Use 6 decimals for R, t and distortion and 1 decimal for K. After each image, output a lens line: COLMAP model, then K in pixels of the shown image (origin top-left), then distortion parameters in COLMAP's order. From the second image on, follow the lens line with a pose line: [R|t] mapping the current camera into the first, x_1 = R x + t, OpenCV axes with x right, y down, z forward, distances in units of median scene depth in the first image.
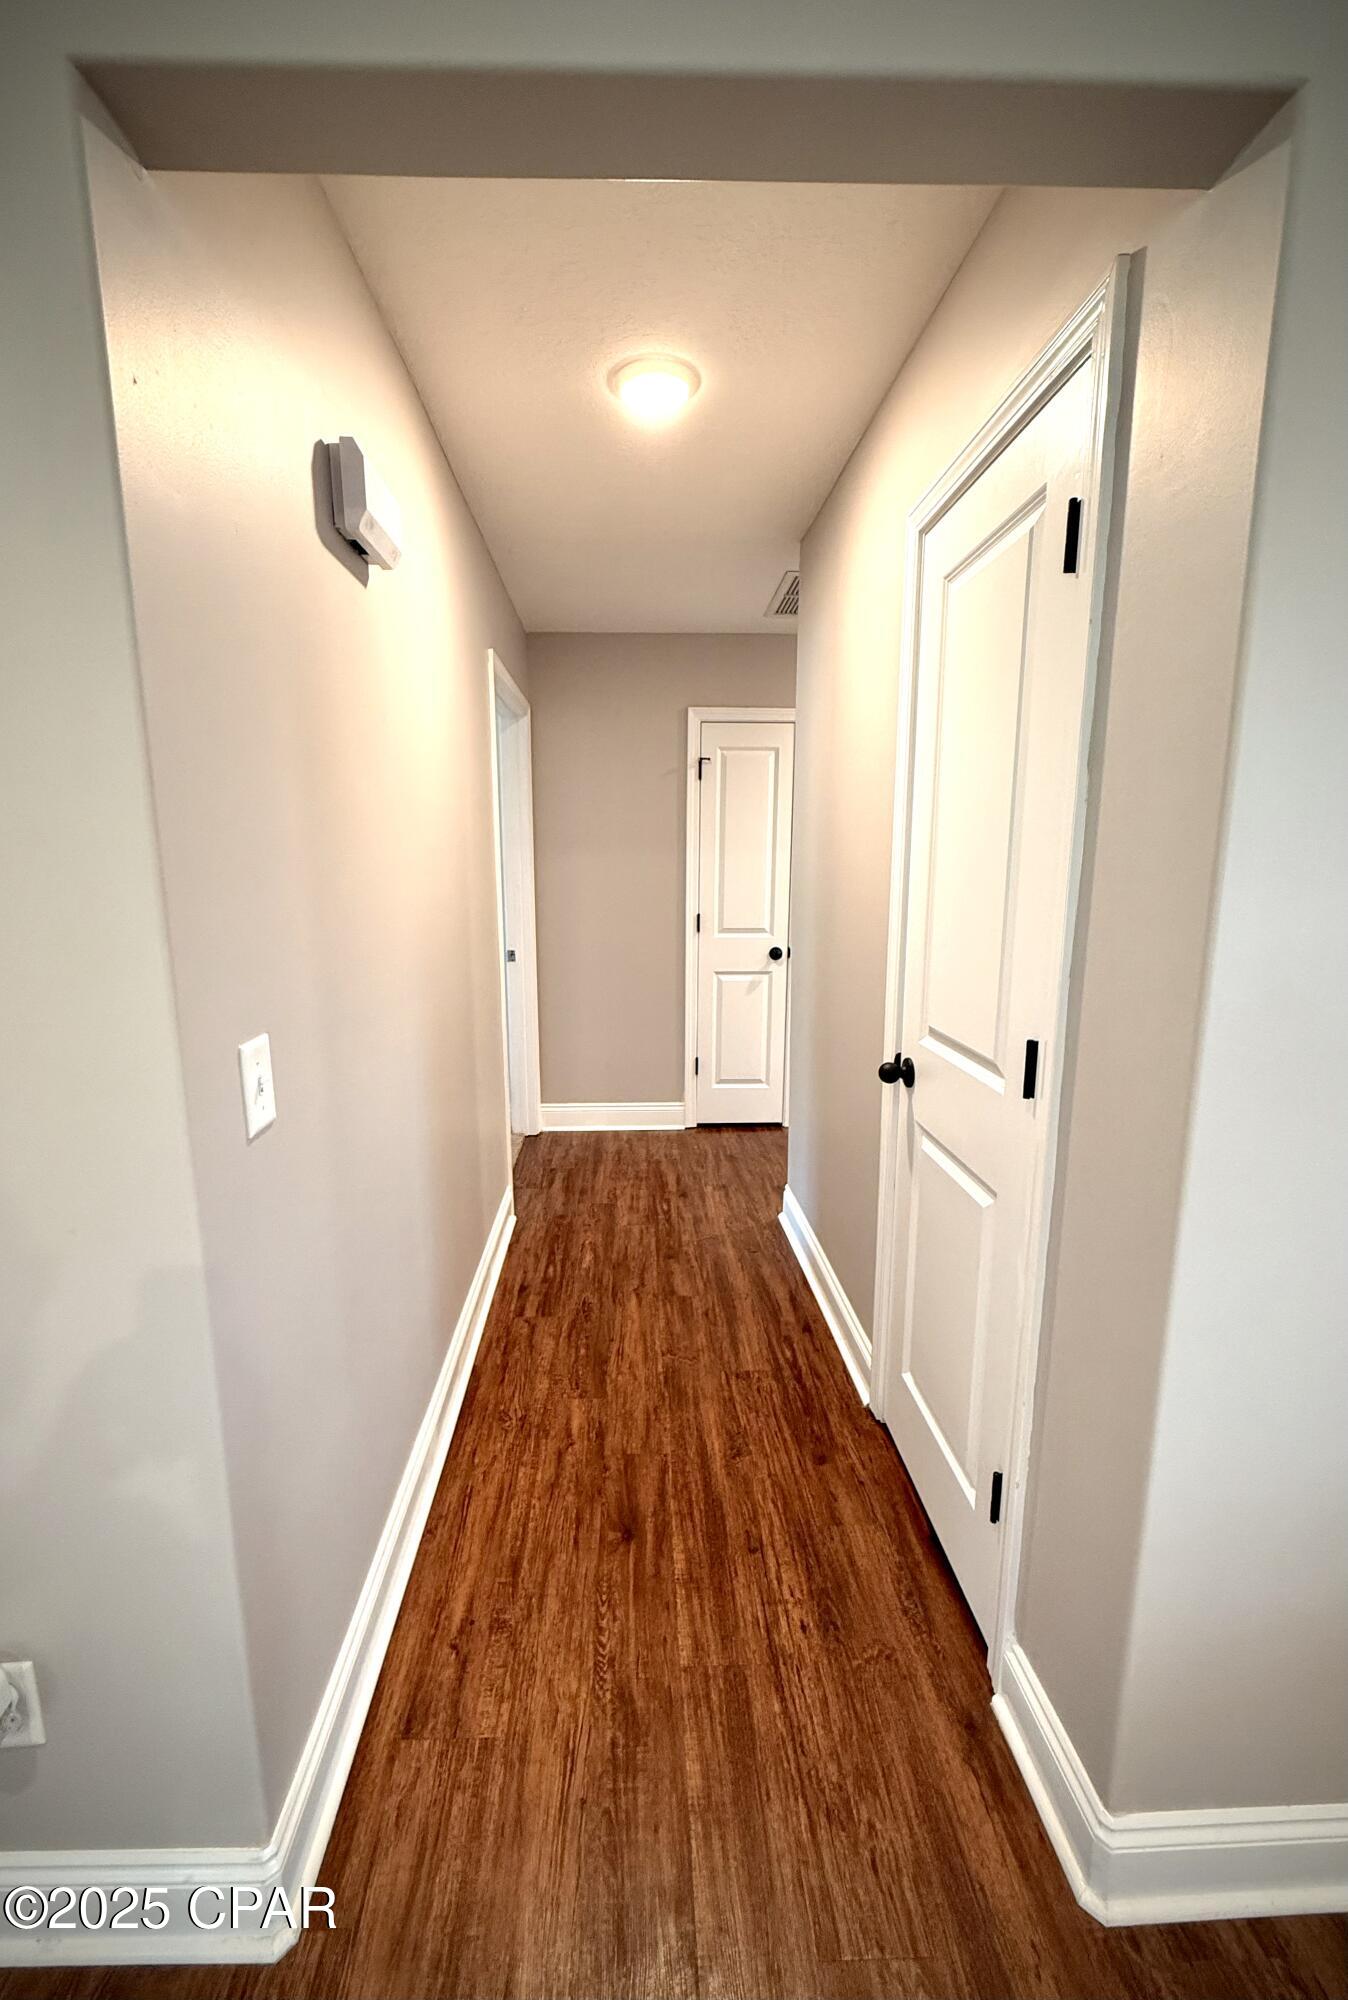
lens RADIAL K [[804.9, 0, 666.6], [0, 804.9, 1001.9], [0, 0, 1]] dist [-0.000838, -0.000024]
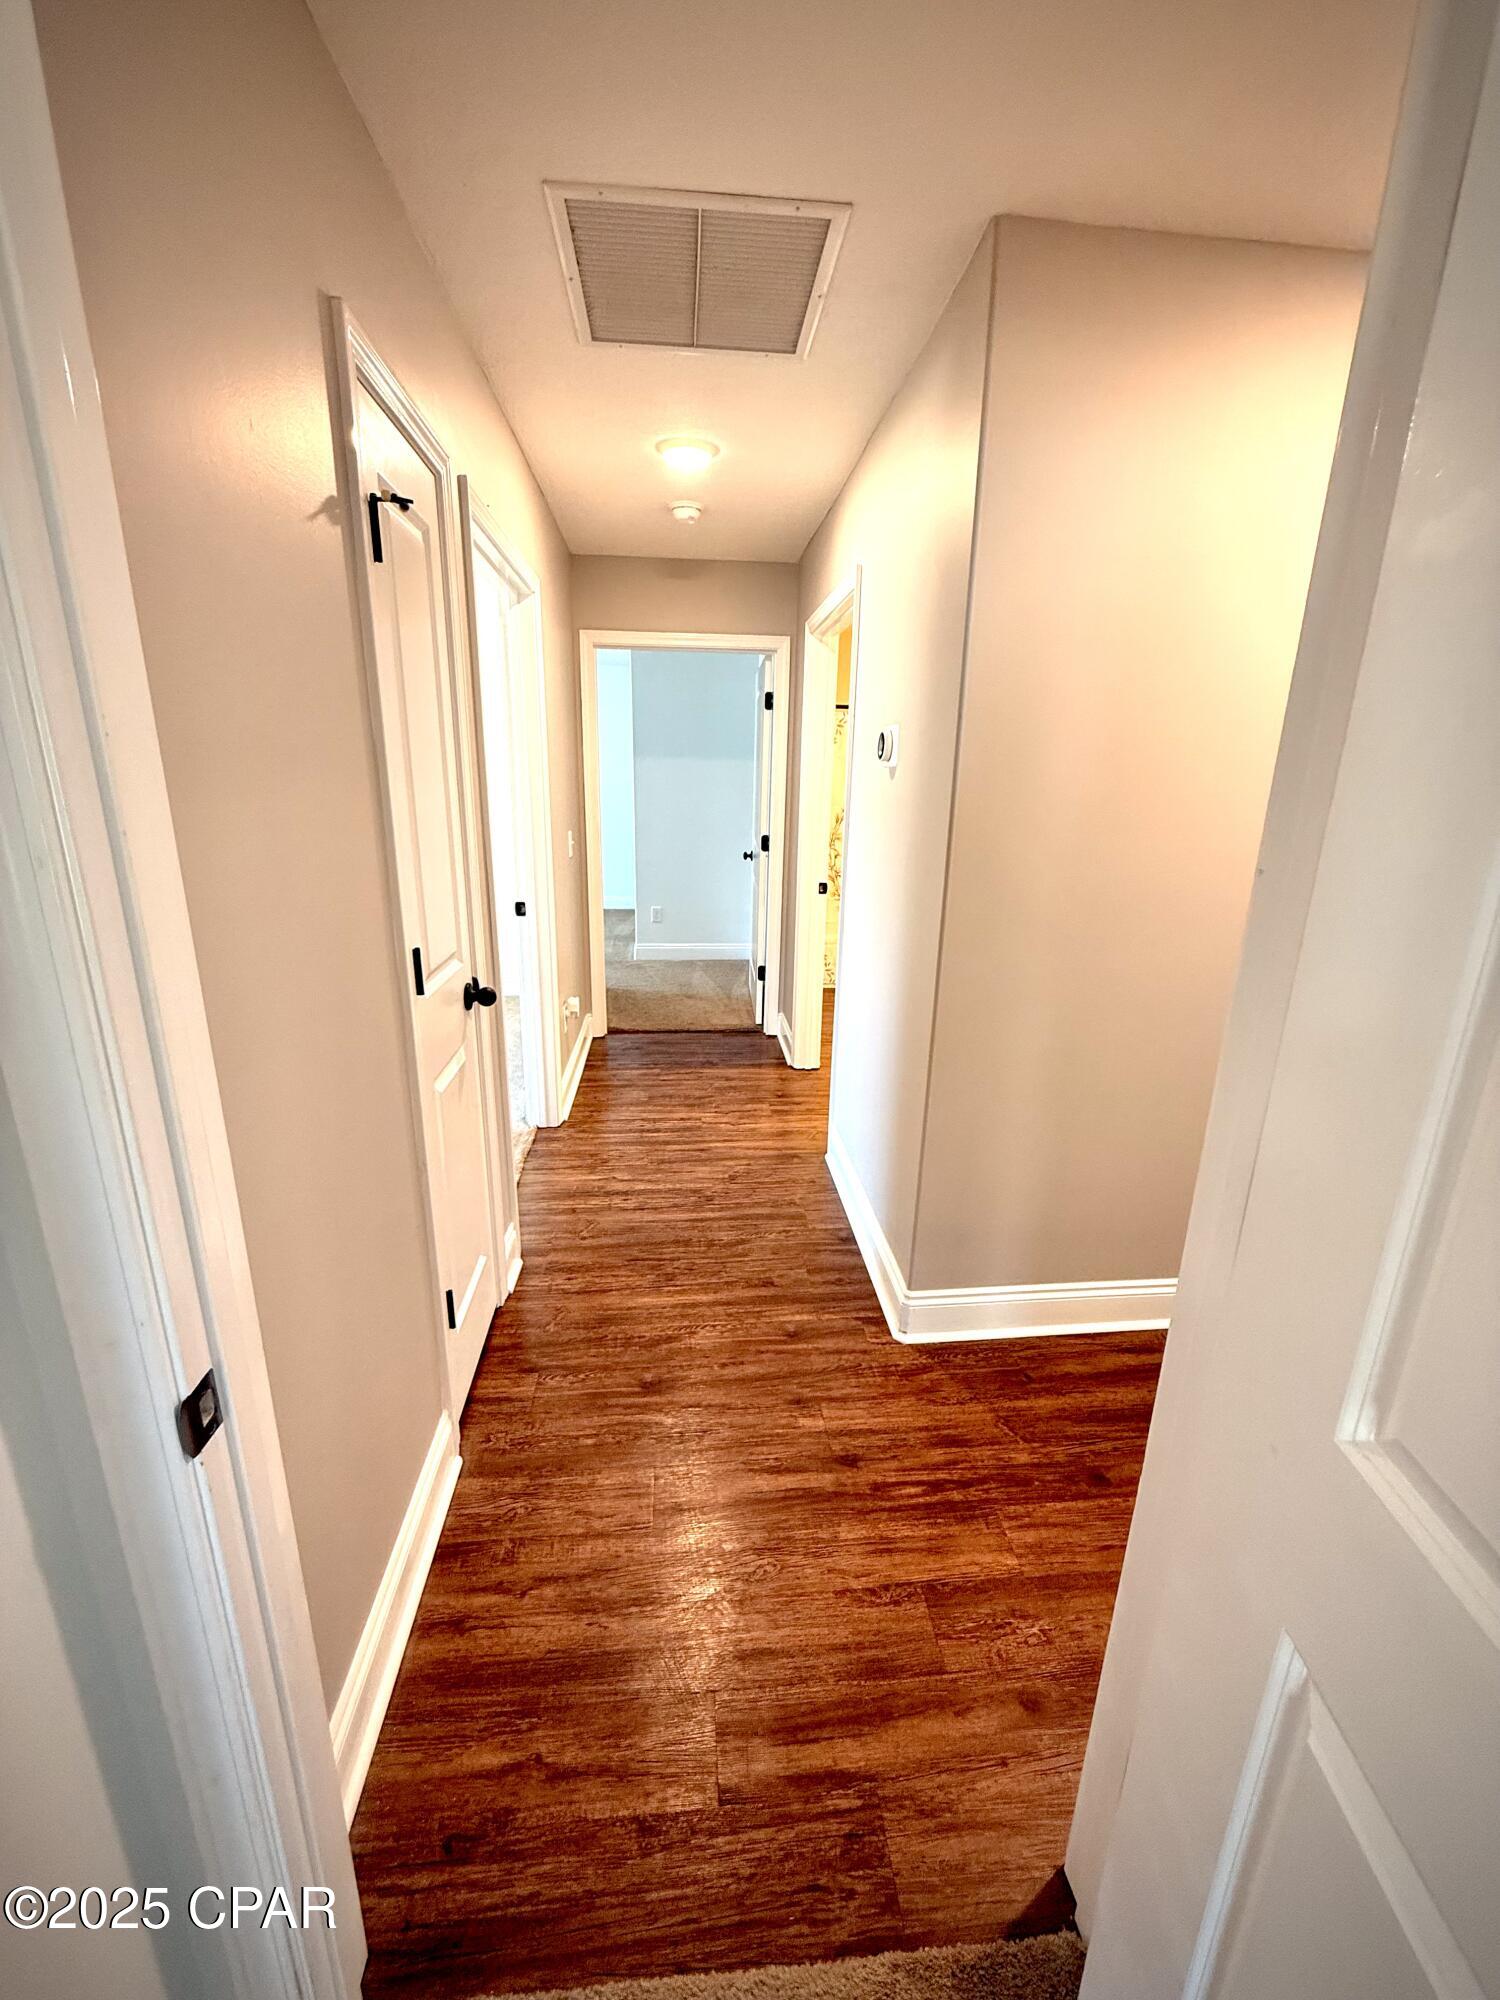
lens RADIAL K [[808.1, 0, 752.2], [0, 808.1, 996.4], [0, 0, 1]] dist [-0.002298, 0.001242]
pose [[-0.049223, -0.276709, 0.959692, -0.412379], [0.152649, 0.947485, 0.281018, -0.209832], [-0.987054, 0.160328, -0.004399, 1.066906]]
